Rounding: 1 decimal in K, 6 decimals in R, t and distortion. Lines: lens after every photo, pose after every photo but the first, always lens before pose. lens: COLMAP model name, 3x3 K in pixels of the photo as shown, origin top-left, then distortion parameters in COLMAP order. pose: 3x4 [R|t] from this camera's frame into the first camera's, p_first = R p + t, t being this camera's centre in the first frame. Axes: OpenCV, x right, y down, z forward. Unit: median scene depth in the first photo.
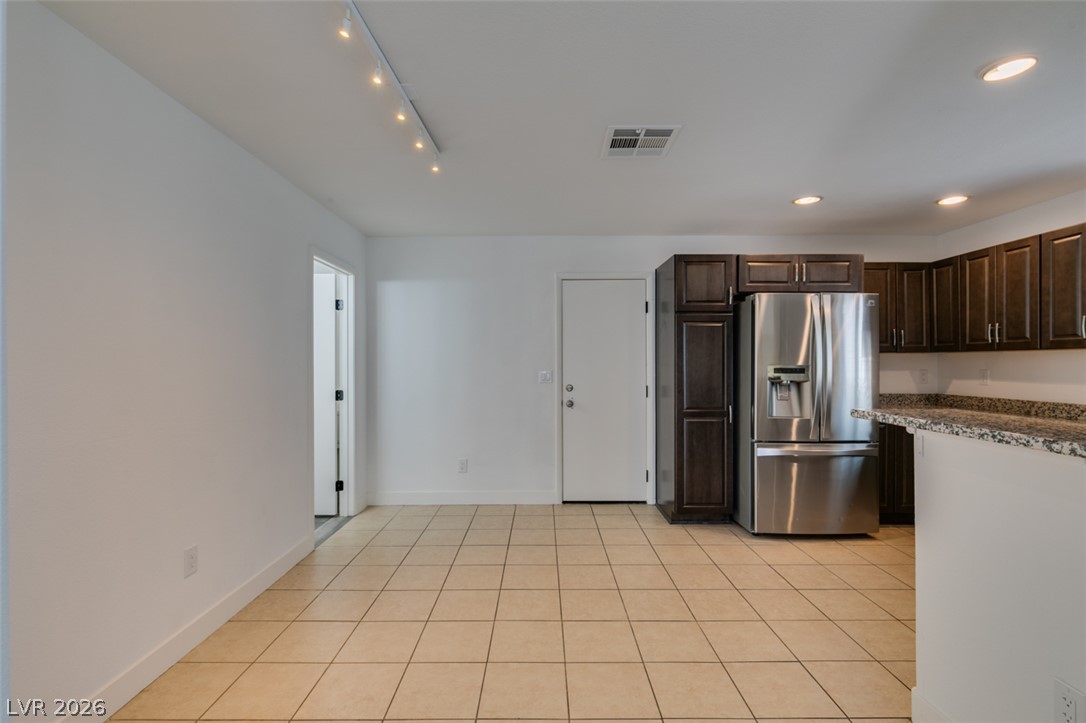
lens RADIAL K [[486.6, 0, 542.4], [0, 486.6, 364.0], [0, 0, 1]] dist [0.001571, -0.000034]
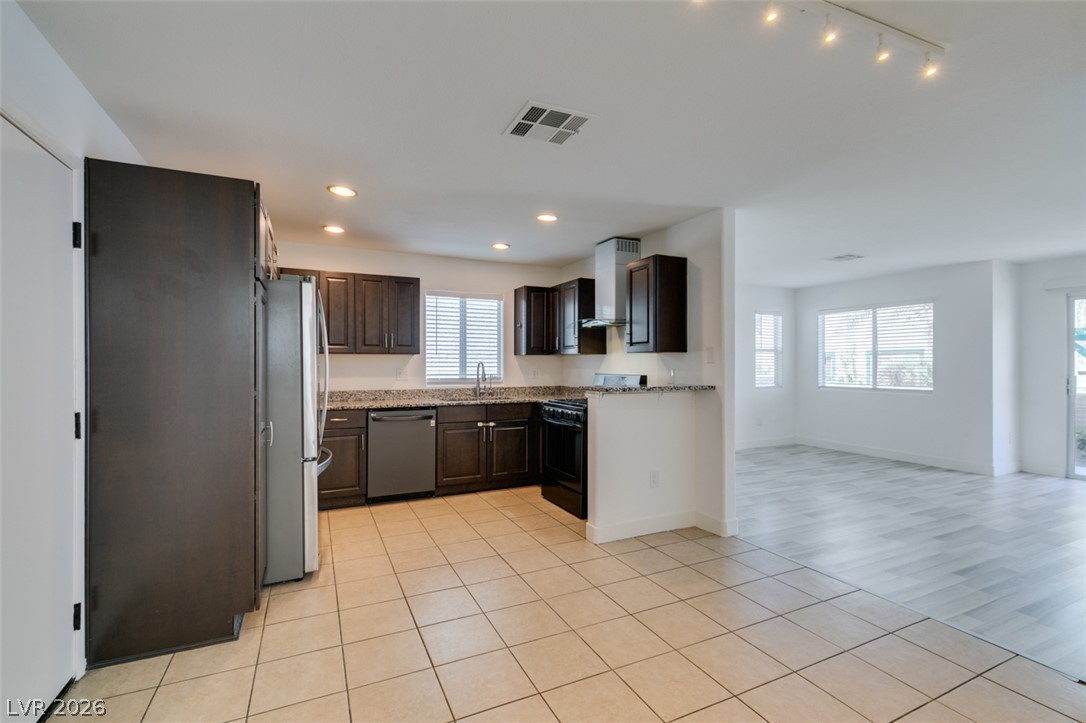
lens RADIAL K [[482.8, 0, 541.6], [0, 482.8, 363.2], [0, 0, 1]] dist [0.001384, -0.000372]
pose [[-0.428100, 0.002639, 0.903727, -0.444899], [0.001533, 0.999996, -0.002193, 0.002010], [-0.903730, 0.000446, -0.428103, 0.986704]]
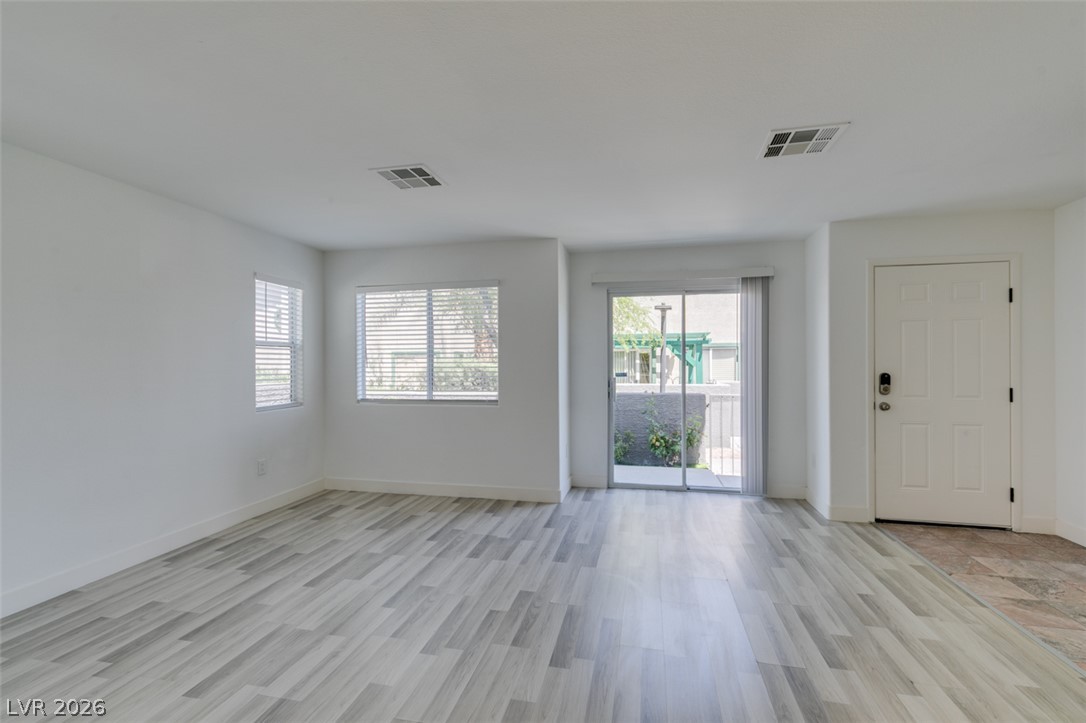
lens RADIAL K [[485.4, 0, 540.4], [0, 485.4, 363.9], [0, 0, 1]] dist [0.001735, -0.000463]
pose [[-0.976320, 0.006319, 0.216240, 0.099168], [0.006466, 0.999979, -0.000029, -0.001282], [-0.216236, 0.001370, -0.976340, 0.278901]]
